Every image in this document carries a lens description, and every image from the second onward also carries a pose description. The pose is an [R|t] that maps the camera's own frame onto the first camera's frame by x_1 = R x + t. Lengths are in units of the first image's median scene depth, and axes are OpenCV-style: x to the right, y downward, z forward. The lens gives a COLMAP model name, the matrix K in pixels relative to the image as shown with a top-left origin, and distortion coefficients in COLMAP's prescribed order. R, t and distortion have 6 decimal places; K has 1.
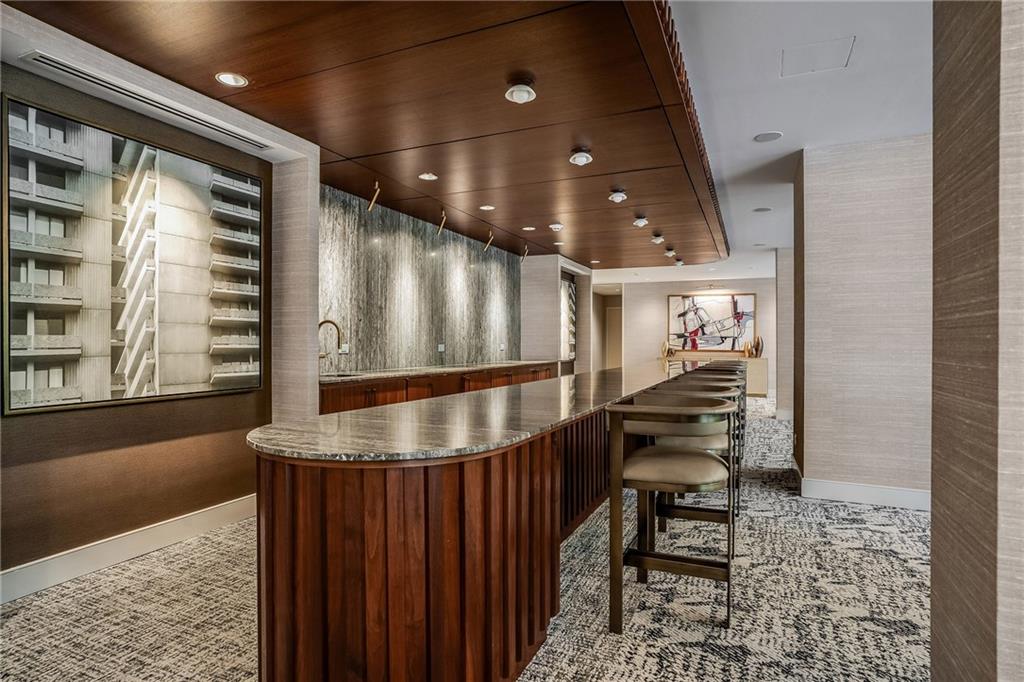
lens RADIAL K [[525.5, 0, 518.3], [0, 525.5, 342.9], [0, 0, 1]] dist [-0.138818, 0.000283]
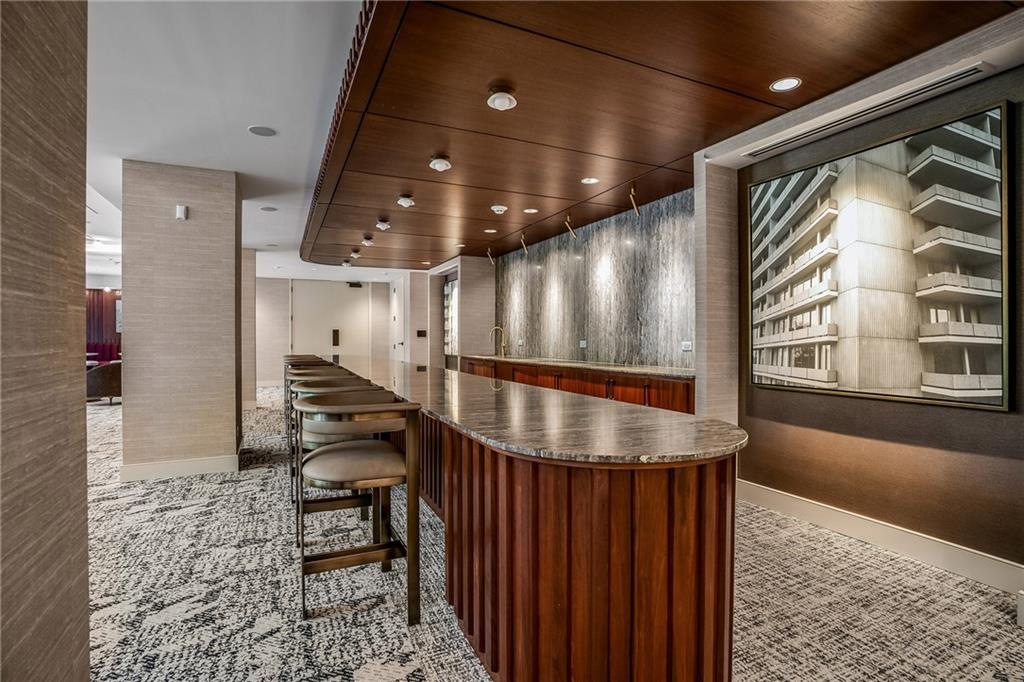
lens RADIAL K [[525.5, 0, 518.3], [0, 525.5, 342.9], [0, 0, 1]] dist [-0.138818, 0.000283]
pose [[-0.661599, 0.004728, -0.749843, 0.731289], [-0.002107, 0.999964, 0.008165, -0.001083], [0.749855, 0.006982, -0.661565, 1.639968]]
